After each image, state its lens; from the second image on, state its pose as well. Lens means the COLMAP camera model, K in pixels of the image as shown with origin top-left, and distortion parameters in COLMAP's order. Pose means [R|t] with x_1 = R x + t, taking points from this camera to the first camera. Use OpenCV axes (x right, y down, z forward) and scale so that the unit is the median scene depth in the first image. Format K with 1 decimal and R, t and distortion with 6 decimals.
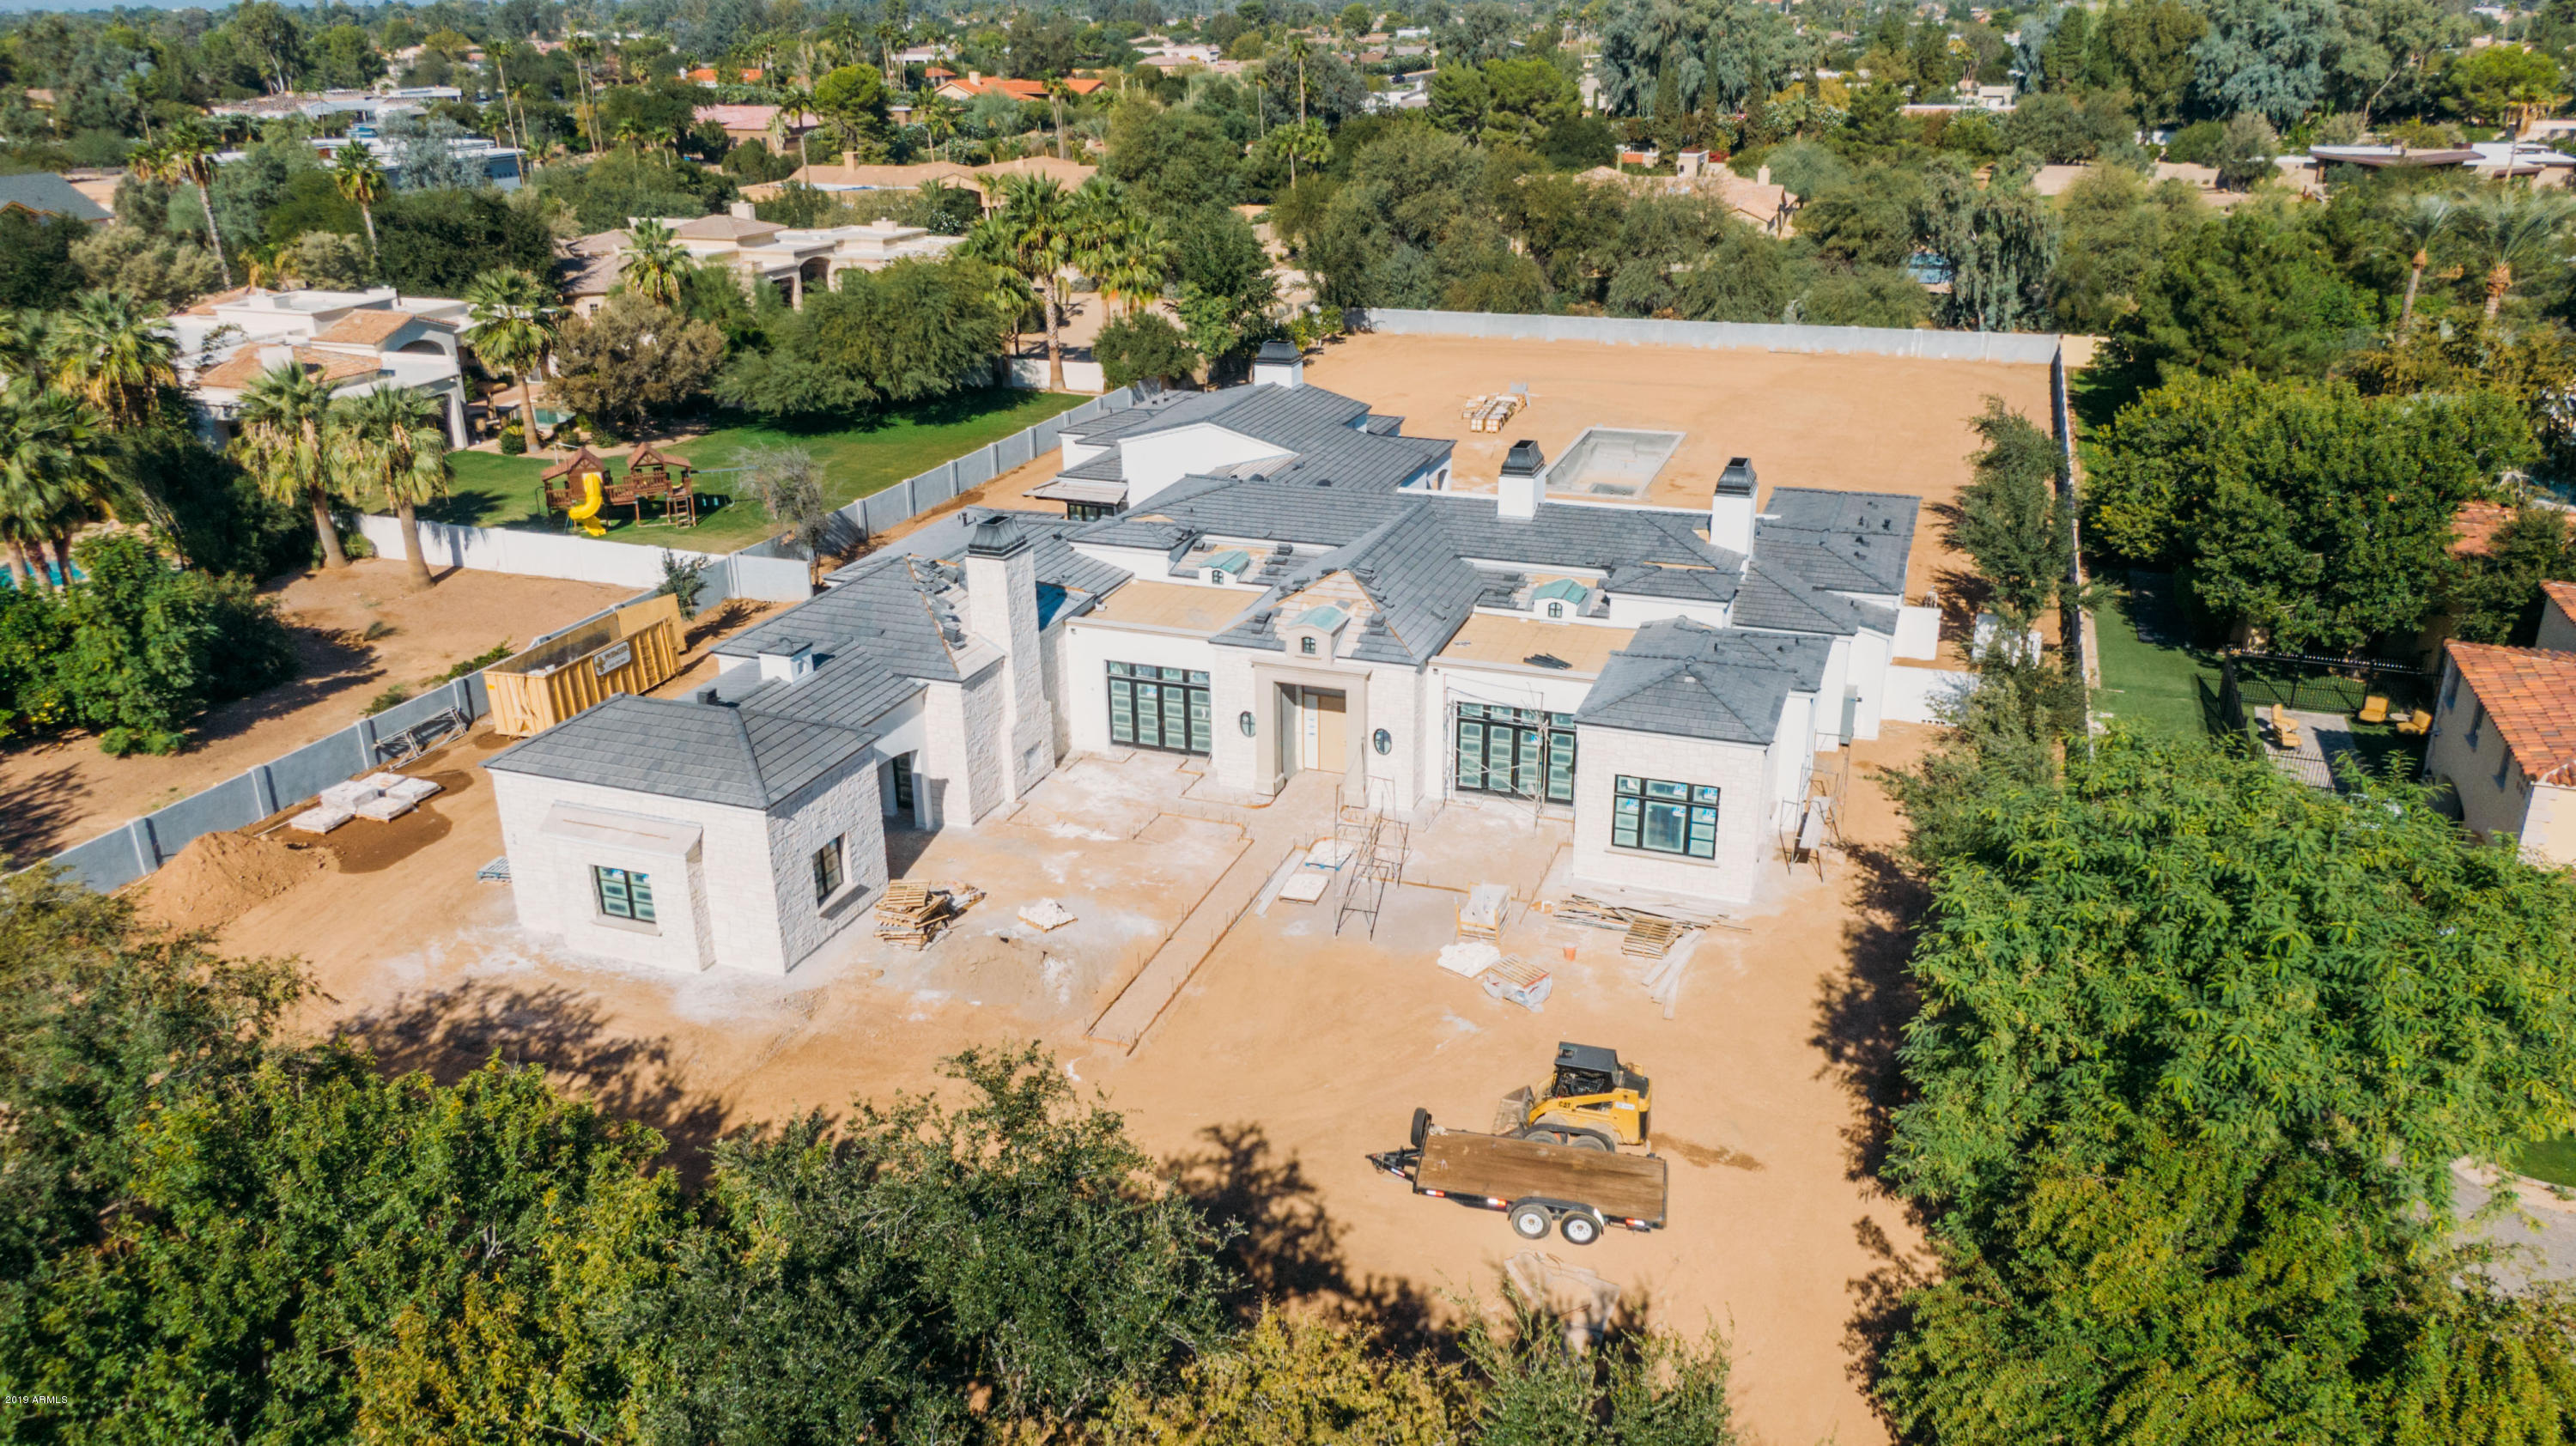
lens RADIAL K [[1823.3, 0, 1291.2], [0, 1823.3, 718.0], [0, 0, 1]] dist [0.047642, -0.076309]
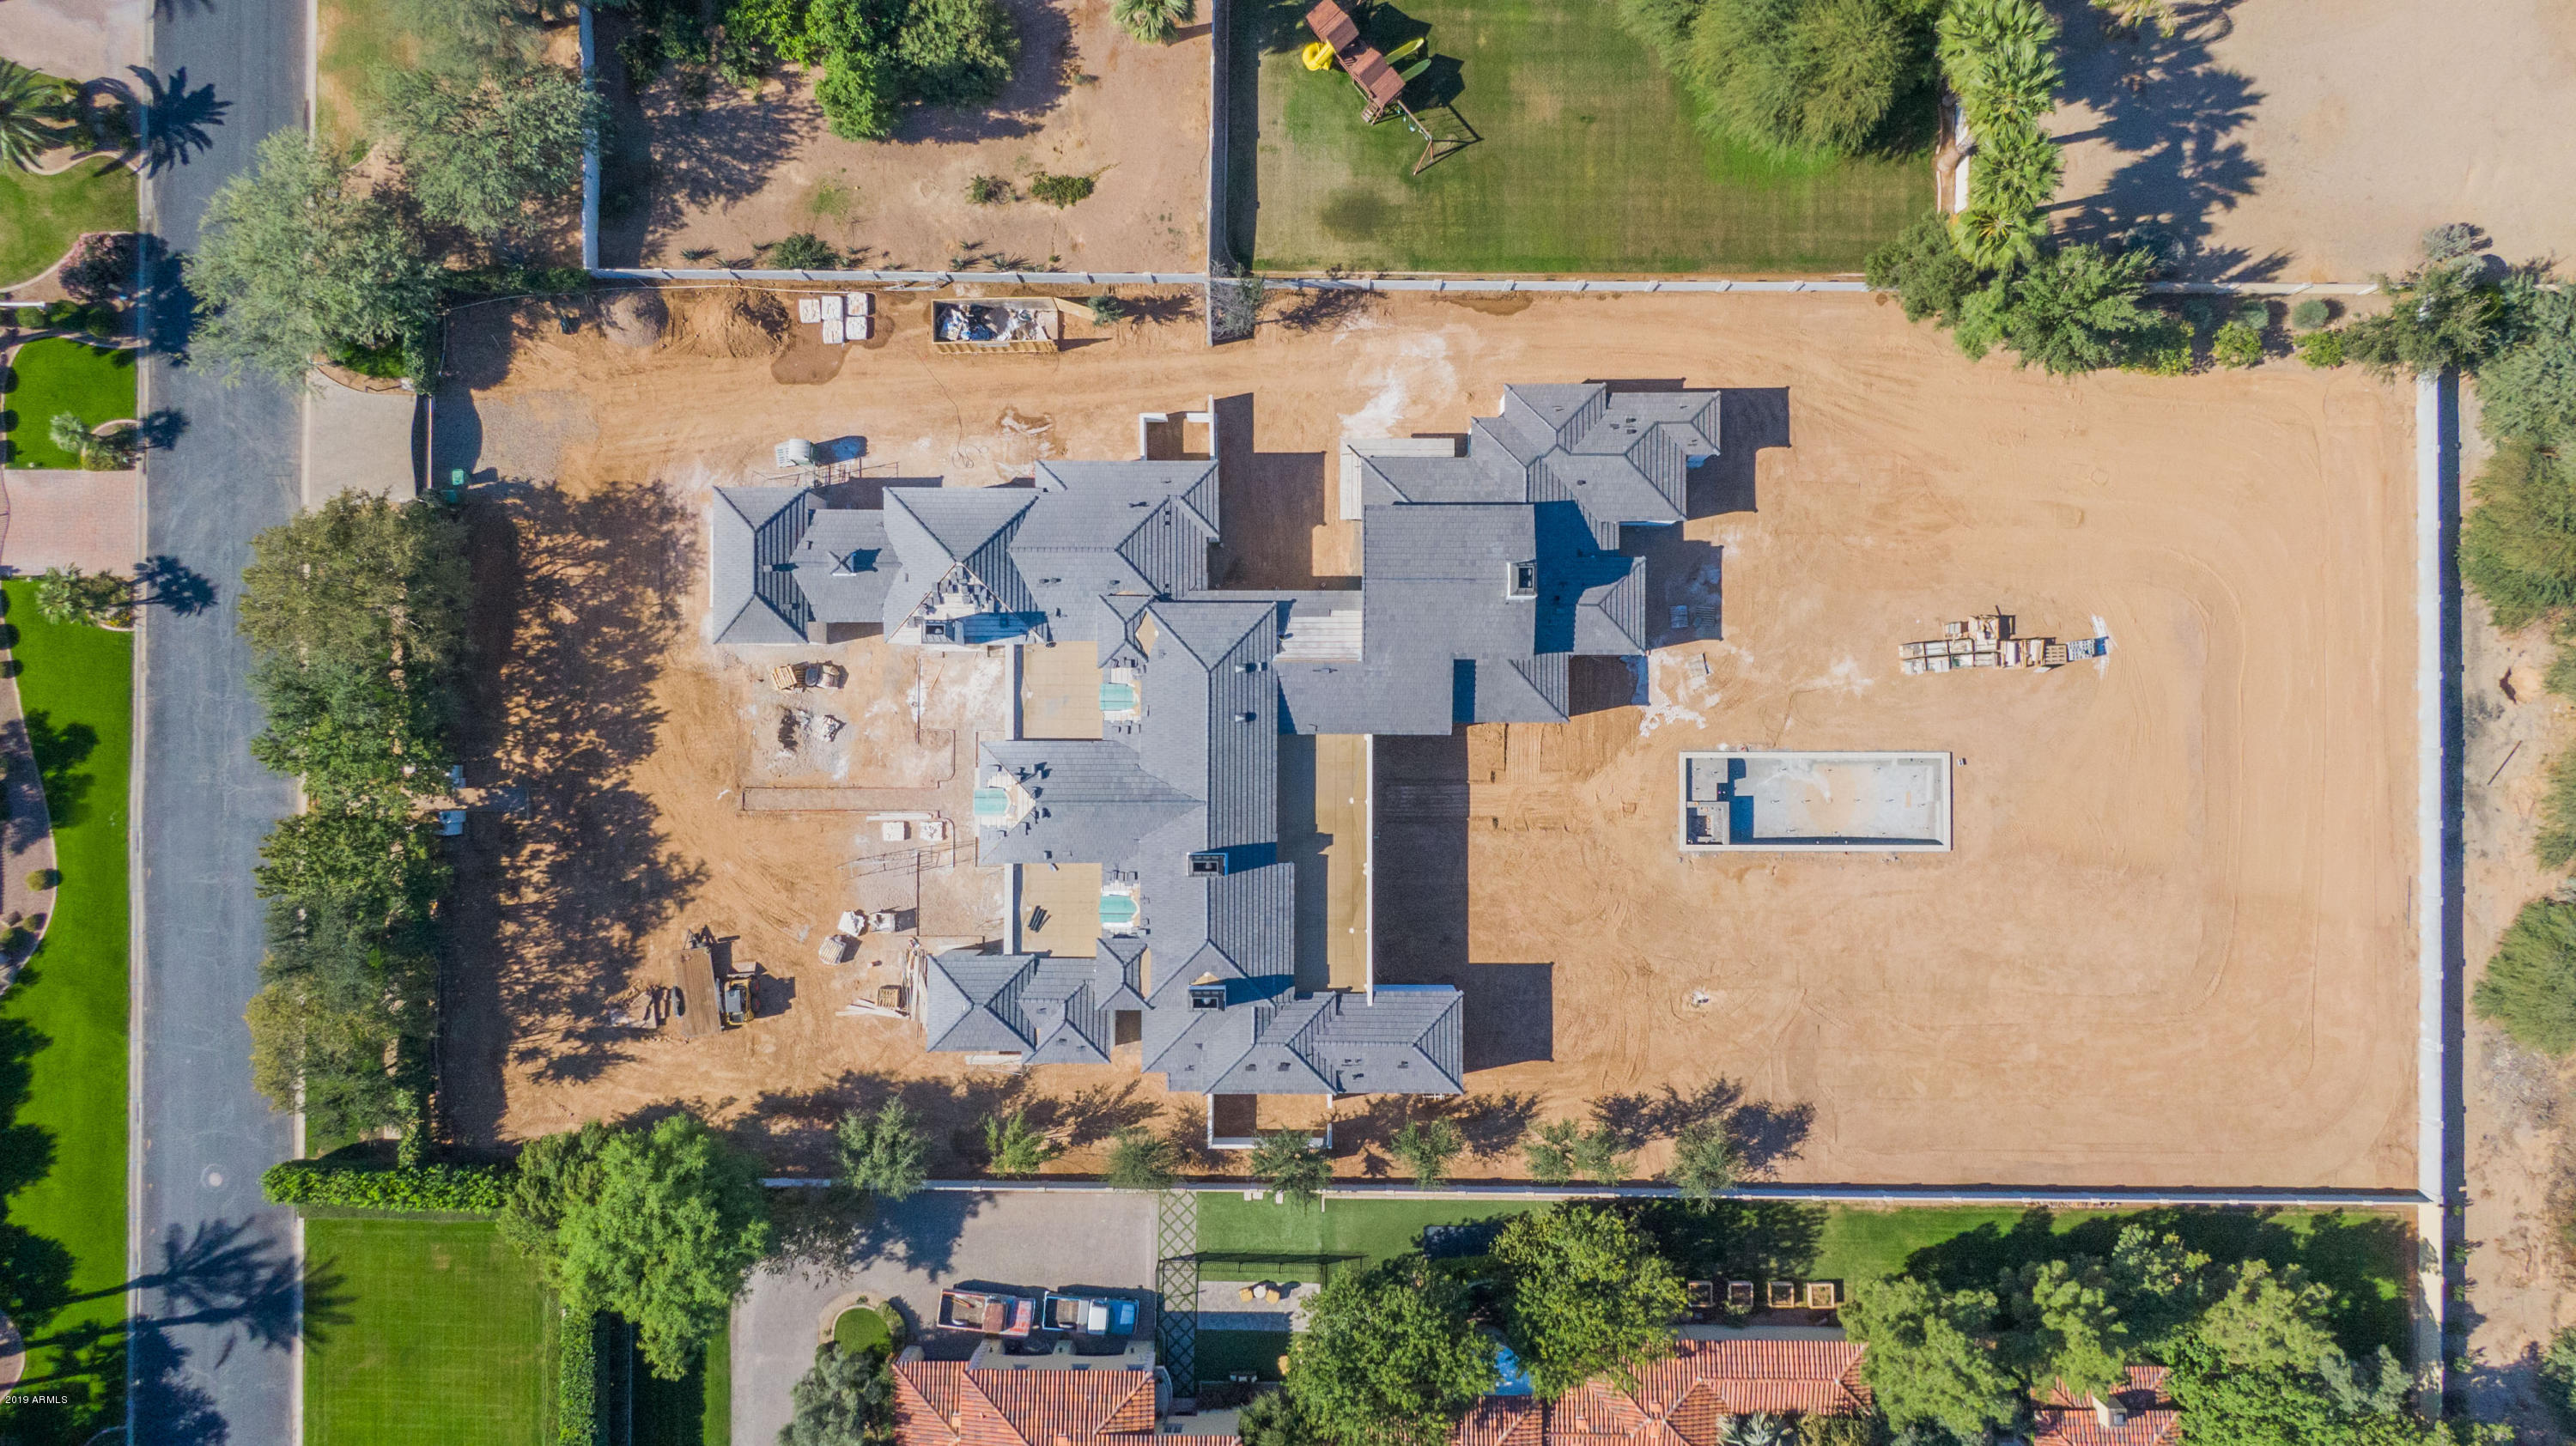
lens RADIAL K [[1823.3, 0, 1291.2], [0, 1823.3, 718.0], [0, 0, 1]] dist [0.047642, -0.076309]
pose [[0.346241, 0.938119, -0.007115, 0.034678], [-0.333054, 0.130007, 0.933902, -1.208178], [0.877036, -0.320986, 0.357458, 0.412108]]
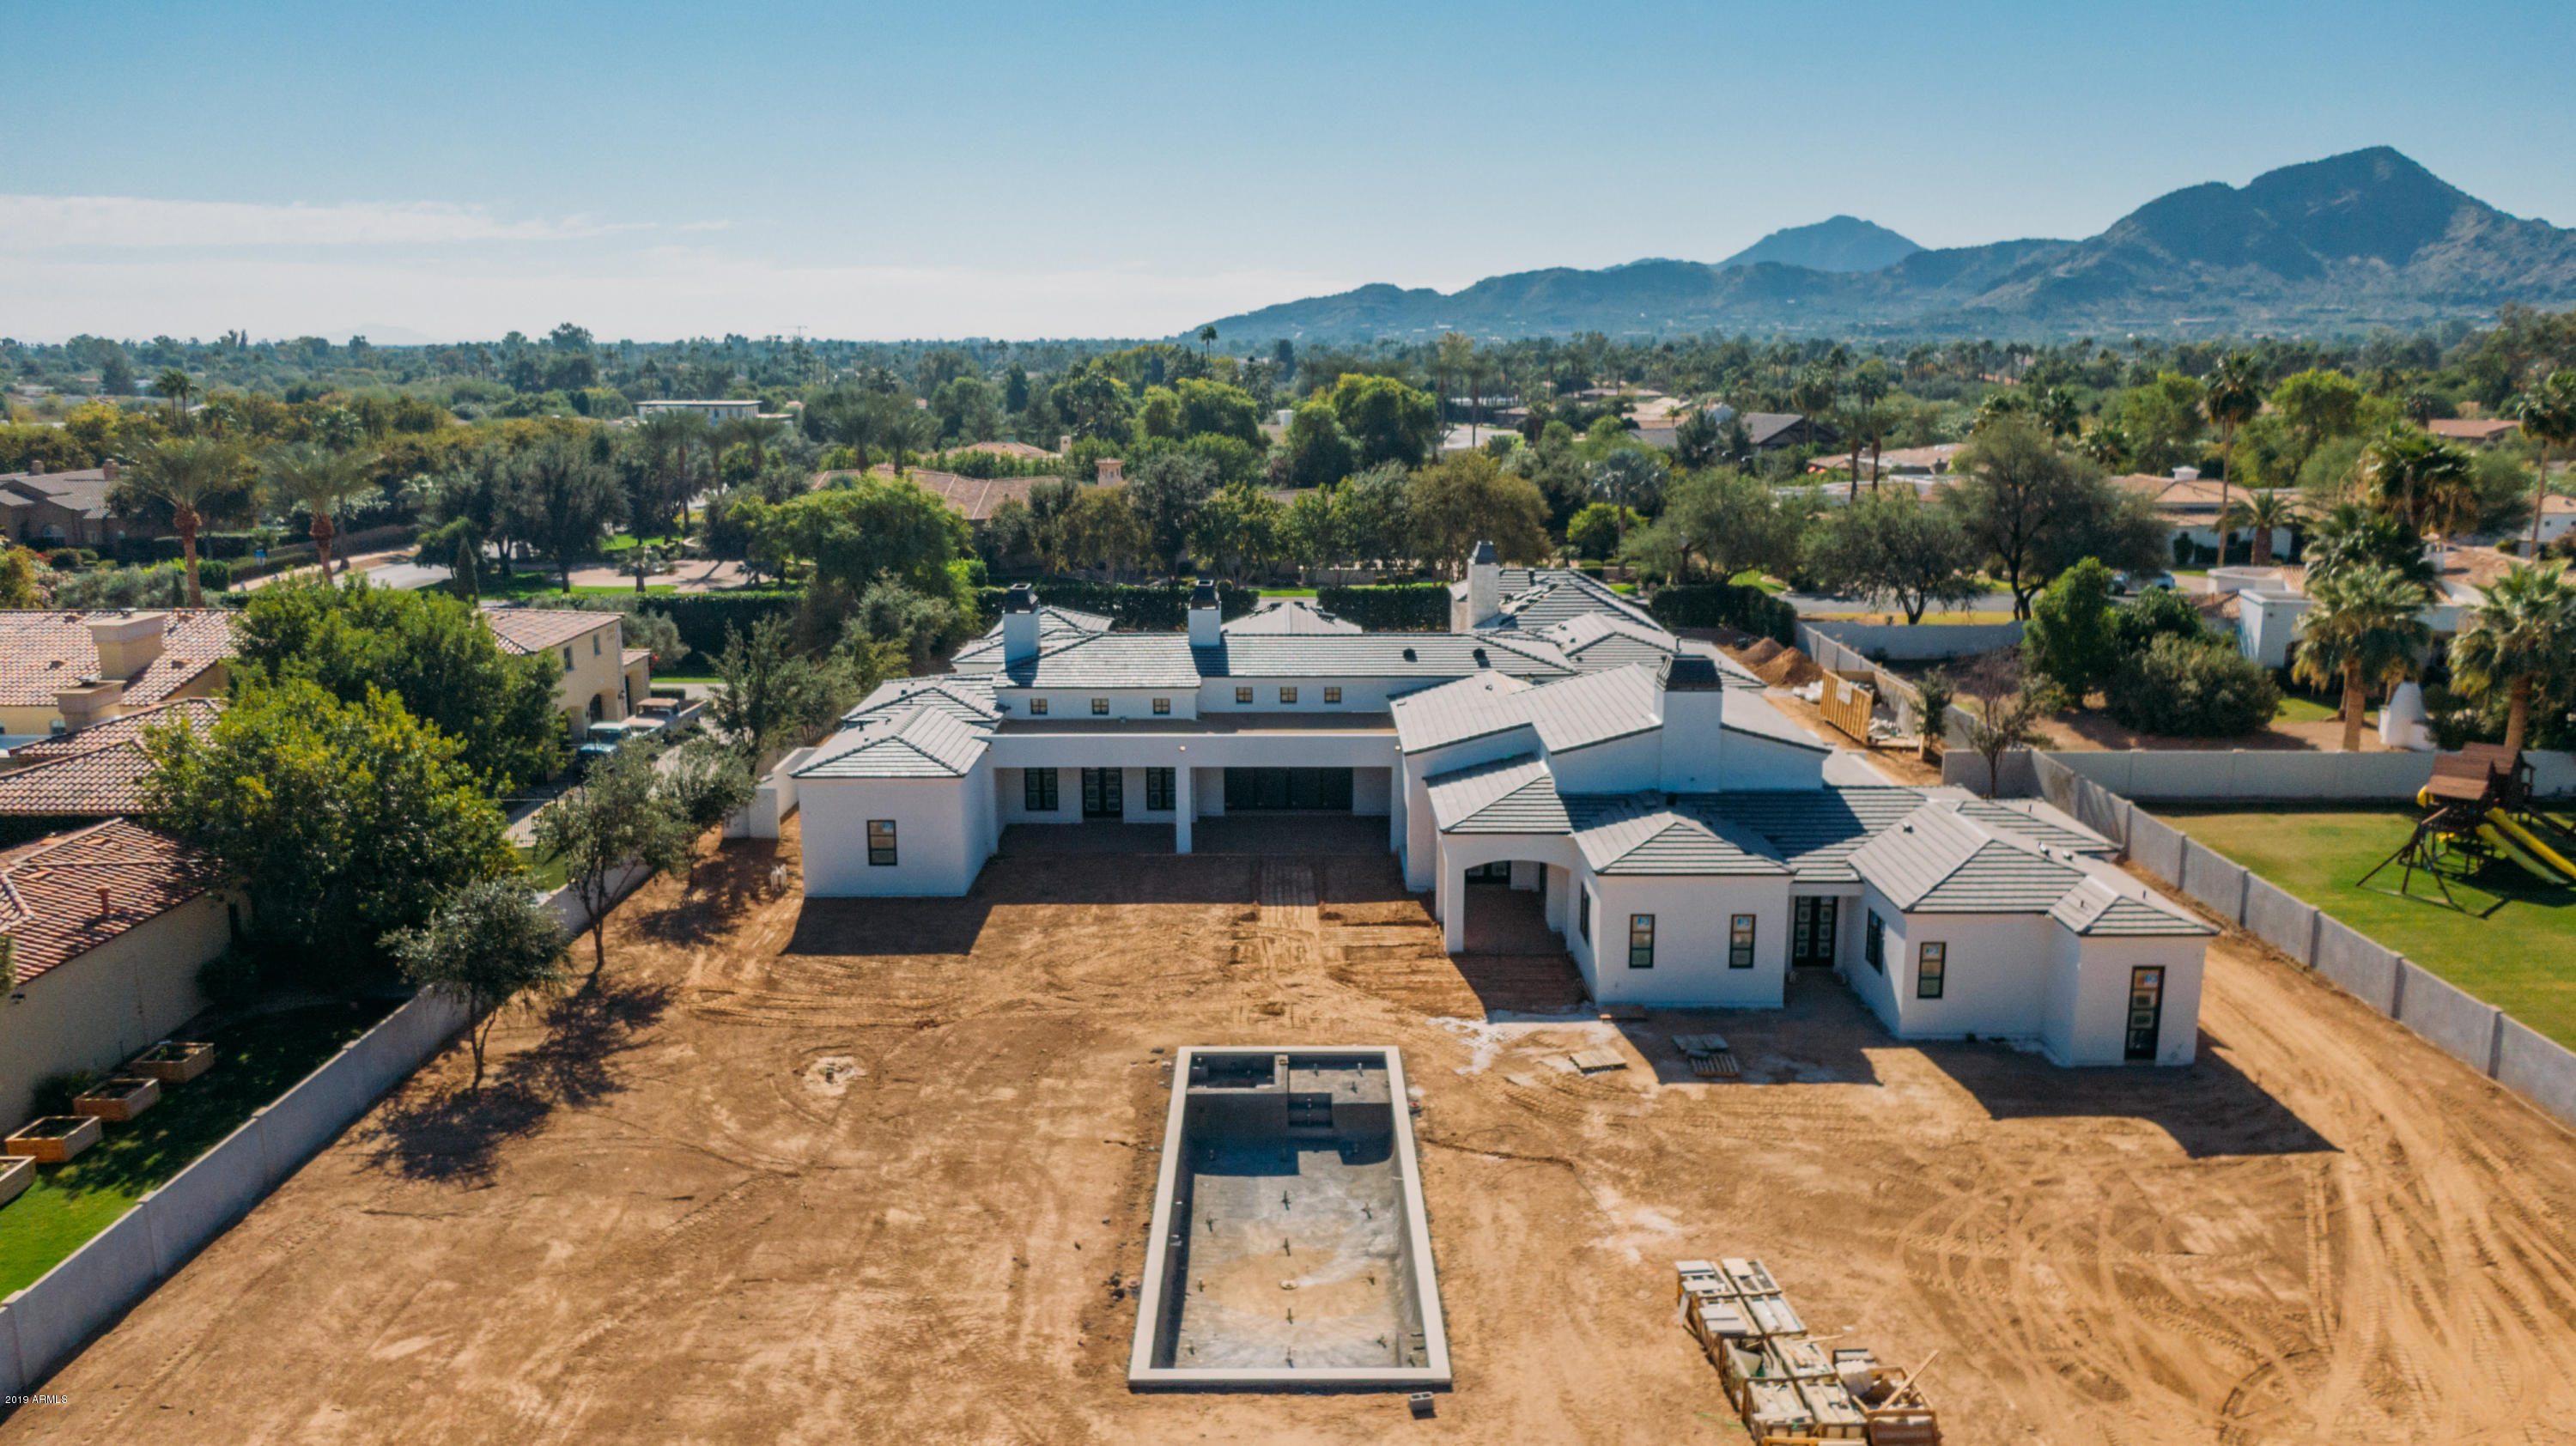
lens RADIAL K [[1823.3, 0, 1291.2], [0, 1823.3, 718.0], [0, 0, 1]] dist [0.047642, -0.076309]
pose [[-0.937121, 0.089555, -0.337318, 0.346789], [-0.110925, 0.839972, 0.531172, -0.510282], [0.330907, 0.535189, -0.777221, 1.452099]]
